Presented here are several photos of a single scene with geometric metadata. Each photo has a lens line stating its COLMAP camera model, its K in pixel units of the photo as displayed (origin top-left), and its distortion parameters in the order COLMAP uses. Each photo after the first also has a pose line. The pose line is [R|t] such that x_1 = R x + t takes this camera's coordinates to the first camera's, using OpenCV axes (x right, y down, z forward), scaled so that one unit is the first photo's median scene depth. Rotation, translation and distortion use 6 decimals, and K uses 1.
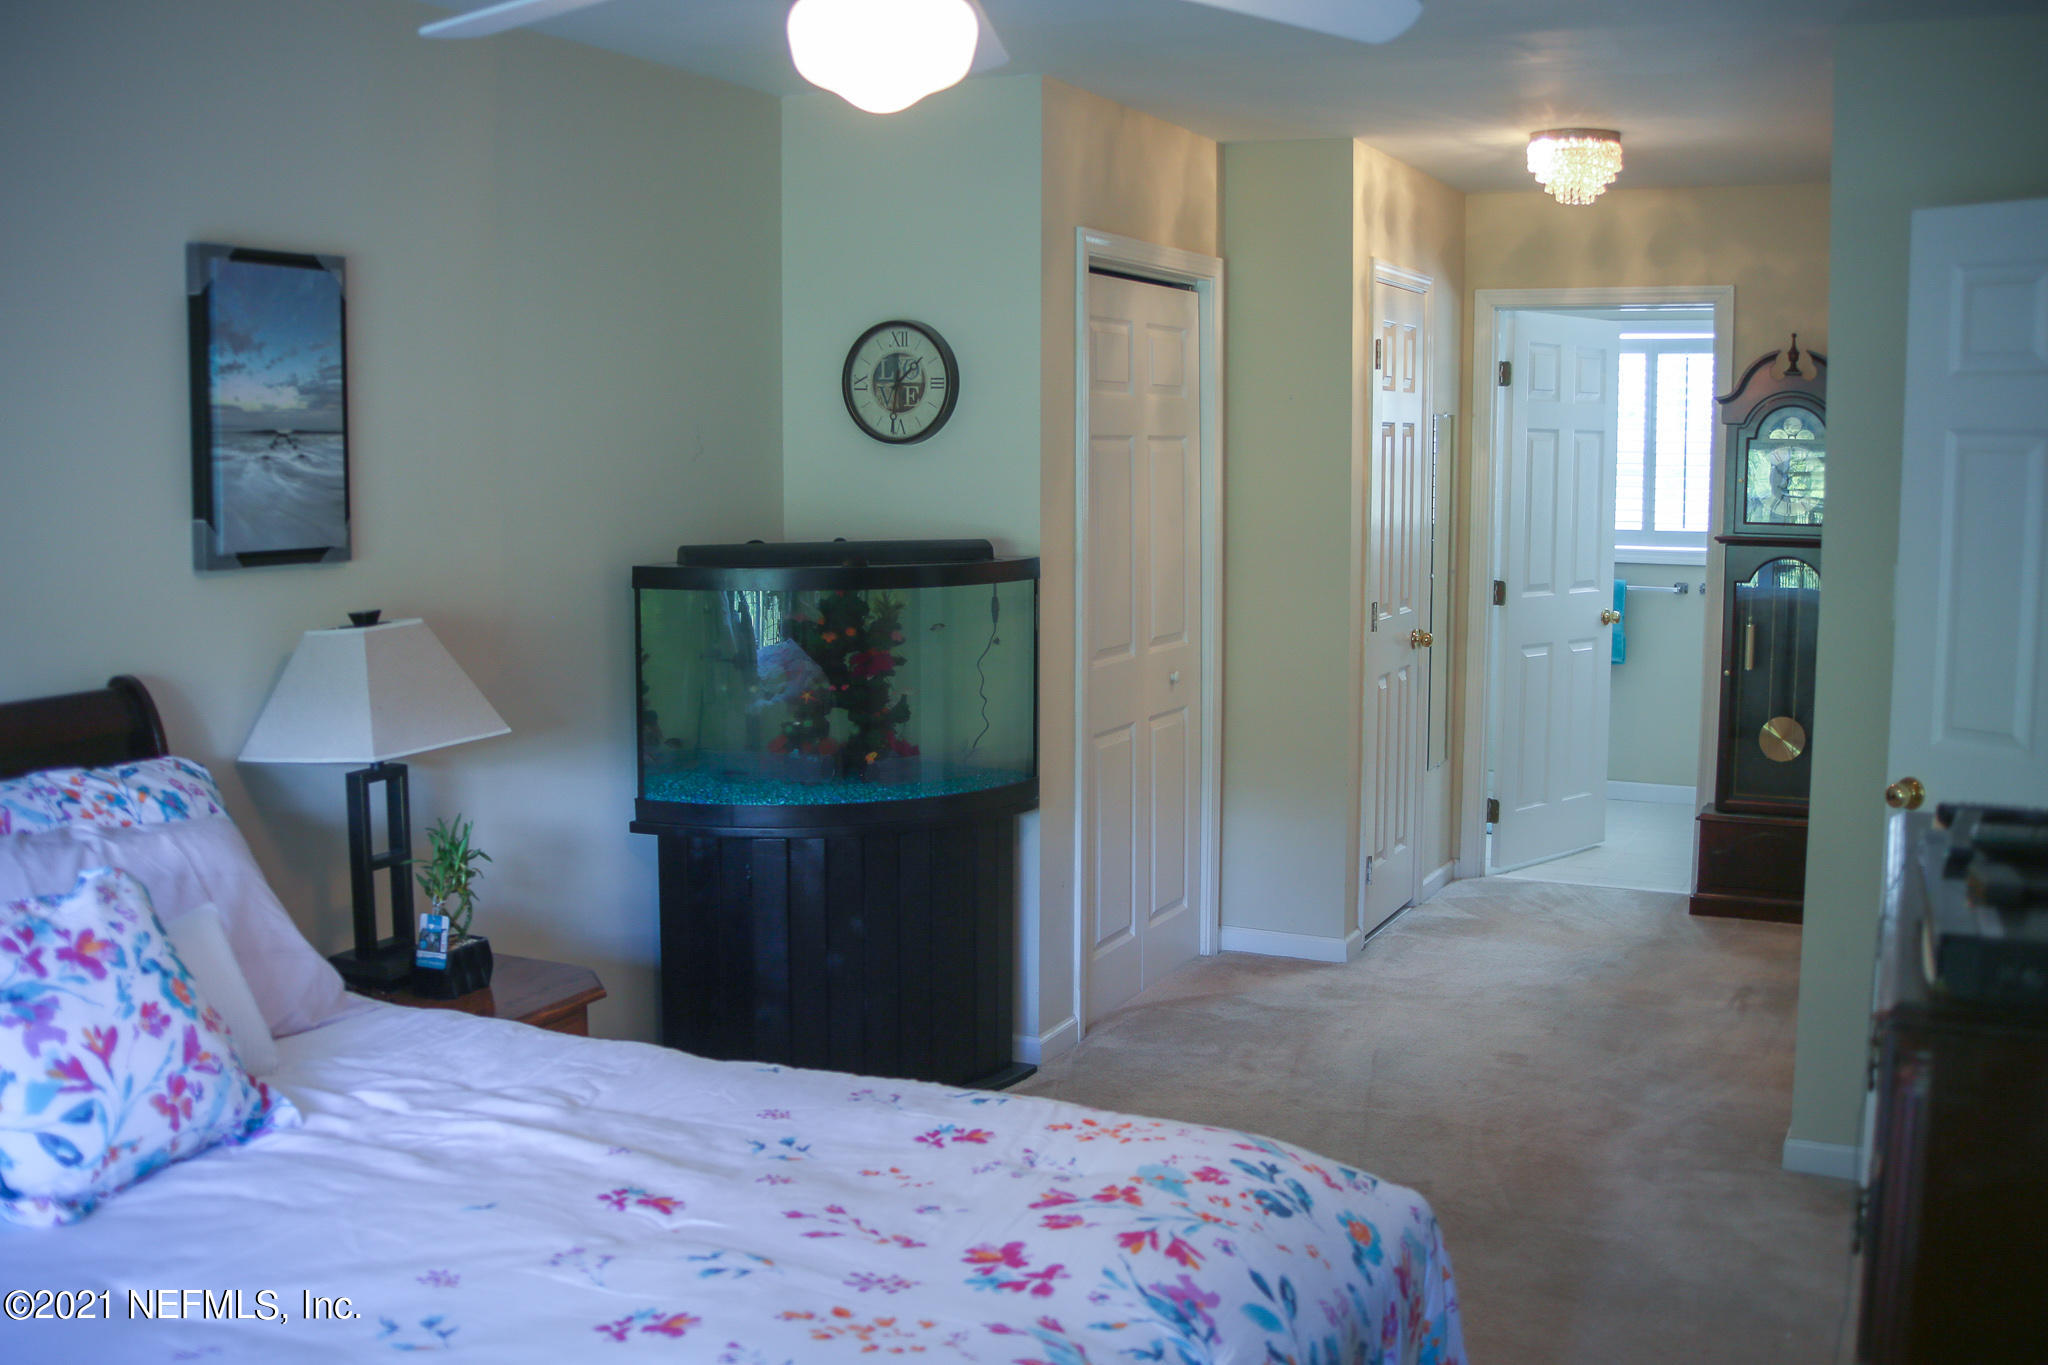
lens RADIAL K [[2047.9, 0, 915.4], [0, 2047.9, 683.1], [0, 0, 1]] dist [-0.009905, -0.603784]
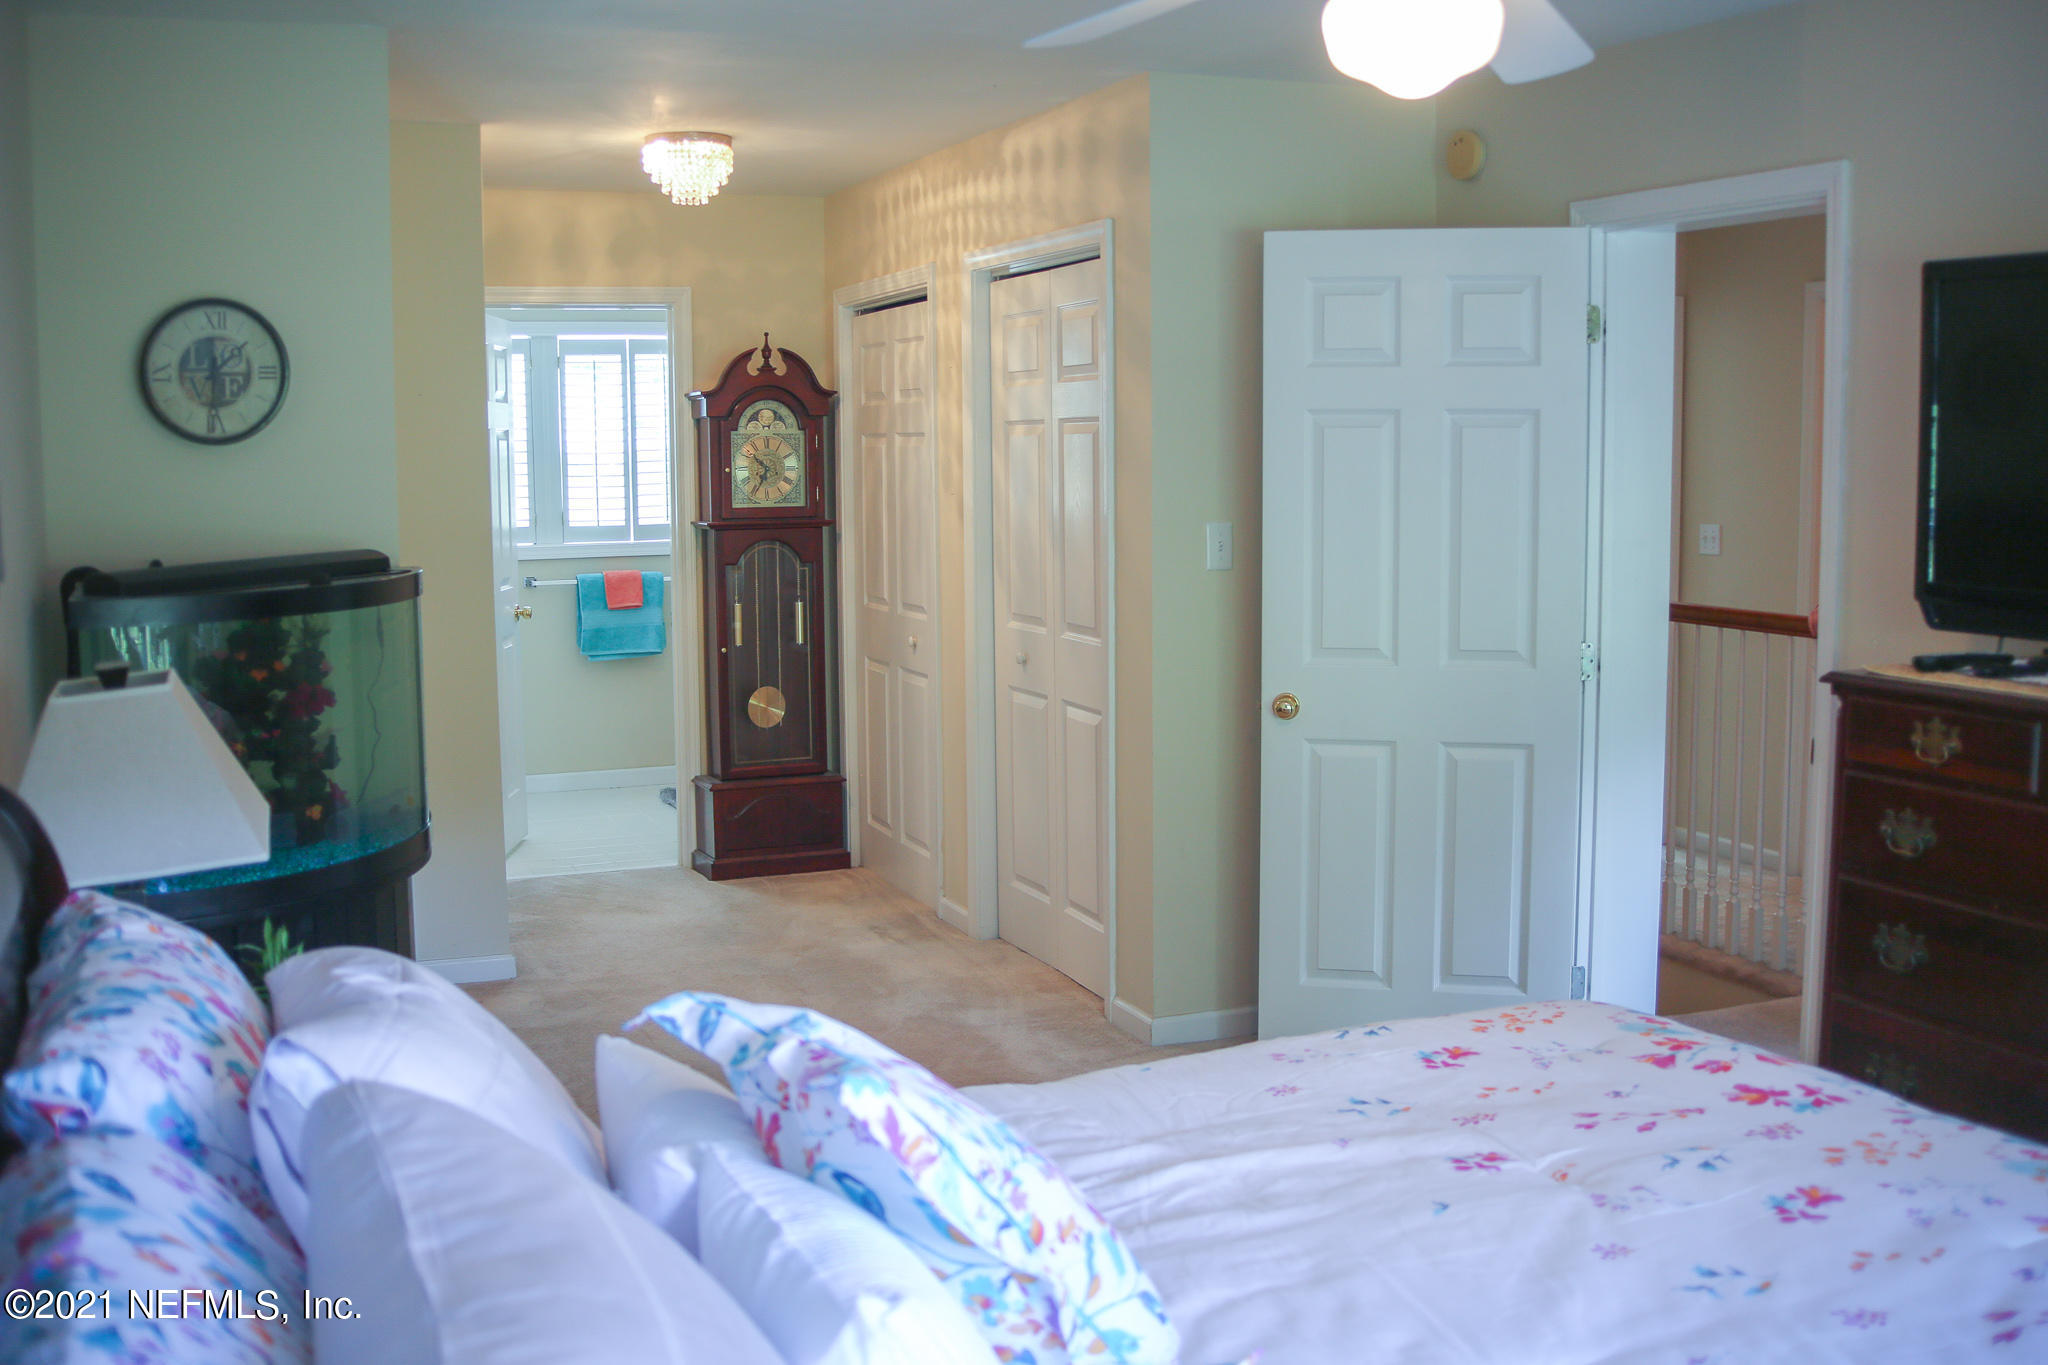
lens RADIAL K [[2068.3, 0, 1024.0], [0, 2068.3, 682.5], [0, 0, 1]] dist [-0.002879, -0.397388]
pose [[0.642732, -0.094771, 0.760207, -0.446860], [0.100590, 0.994168, 0.038892, -0.019588], [-0.759459, 0.051472, 0.648516, 0.213765]]
